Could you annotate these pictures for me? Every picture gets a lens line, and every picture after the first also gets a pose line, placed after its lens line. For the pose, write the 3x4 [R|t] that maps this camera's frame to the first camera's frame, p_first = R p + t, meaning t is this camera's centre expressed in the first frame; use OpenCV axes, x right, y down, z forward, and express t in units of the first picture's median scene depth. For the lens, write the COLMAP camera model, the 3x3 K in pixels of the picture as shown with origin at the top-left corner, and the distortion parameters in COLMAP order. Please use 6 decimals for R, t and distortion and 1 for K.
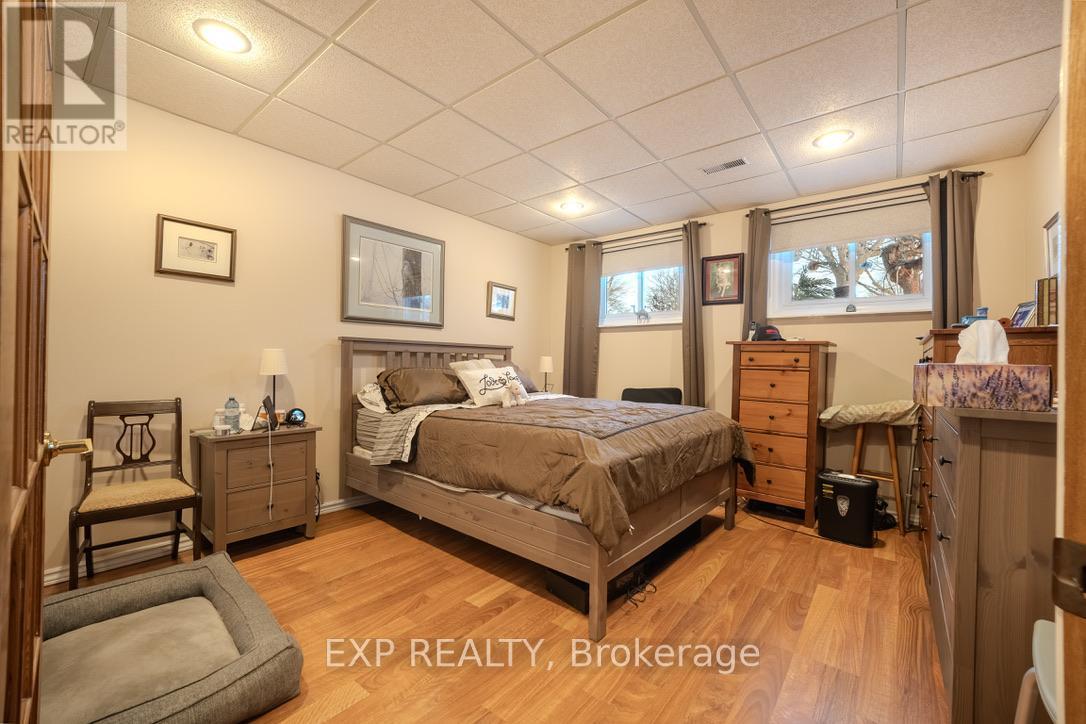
lens RADIAL K [[441.9, 0, 543.0], [0, 441.9, 362.0], [0, 0, 1]] dist [-0.031832, -0.000099]
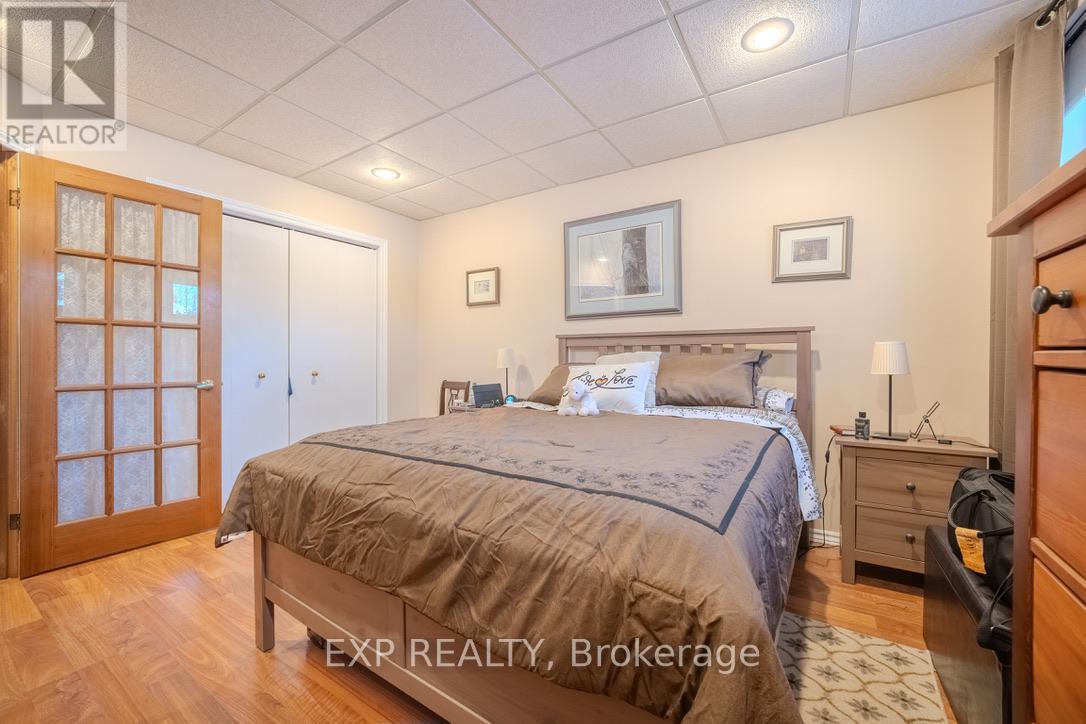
lens RADIAL K [[441.9, 0, 543.0], [0, 441.9, 362.0], [0, 0, 1]] dist [-0.031832, -0.000099]
pose [[0.090500, -0.002610, -0.995893, 0.622516], [0.004724, 0.999986, -0.002192, 0.011917], [0.995885, -0.004506, 0.090511, 0.830663]]
